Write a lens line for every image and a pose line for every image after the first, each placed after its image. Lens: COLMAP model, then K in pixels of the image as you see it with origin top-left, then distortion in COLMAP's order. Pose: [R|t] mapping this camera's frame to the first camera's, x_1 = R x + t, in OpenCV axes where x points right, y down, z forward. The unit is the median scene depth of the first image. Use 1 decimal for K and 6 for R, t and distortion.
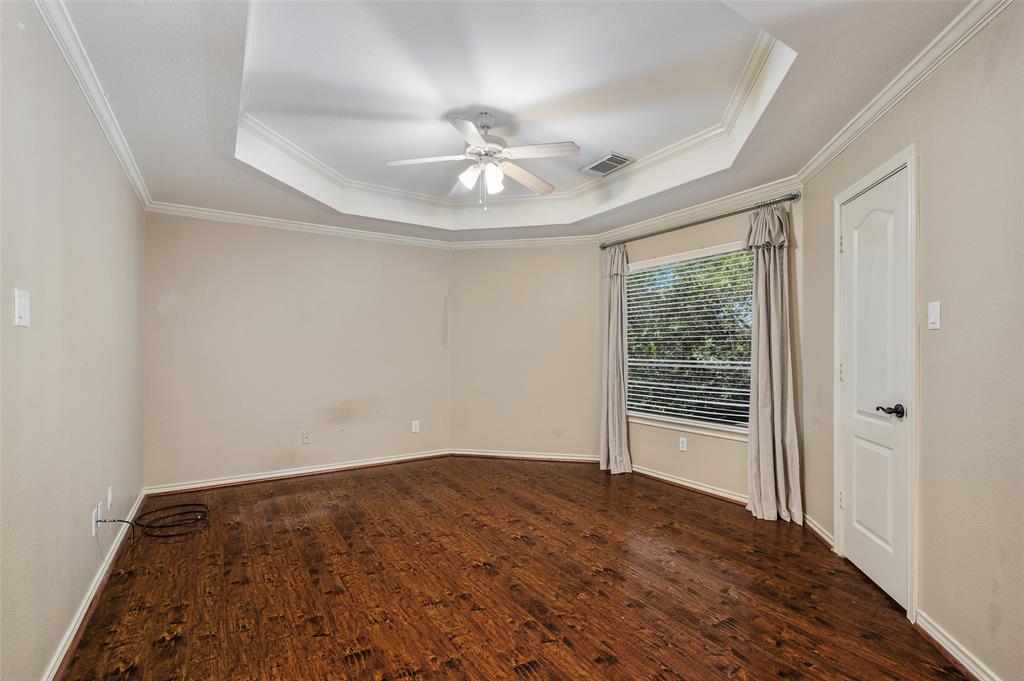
lens RADIAL K [[455.4, 0, 511.8], [0, 455.4, 345.5], [0, 0, 1]] dist [0.000621, -0.000226]
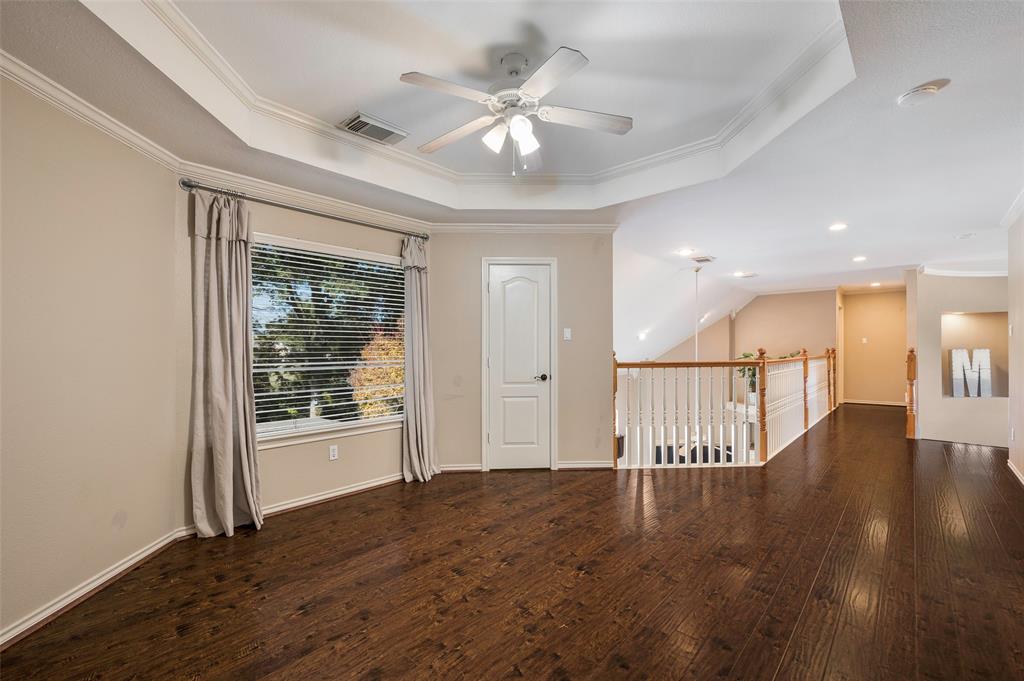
lens RADIAL K [[455.4, 0, 511.7], [0, 455.4, 345.7], [0, 0, 1]] dist [0.000621, -0.000226]
pose [[-0.268671, 0.009098, 0.963189, -0.792718], [-0.000439, 0.999954, -0.009567, 0.010725], [-0.963232, -0.002993, -0.268655, 1.163327]]
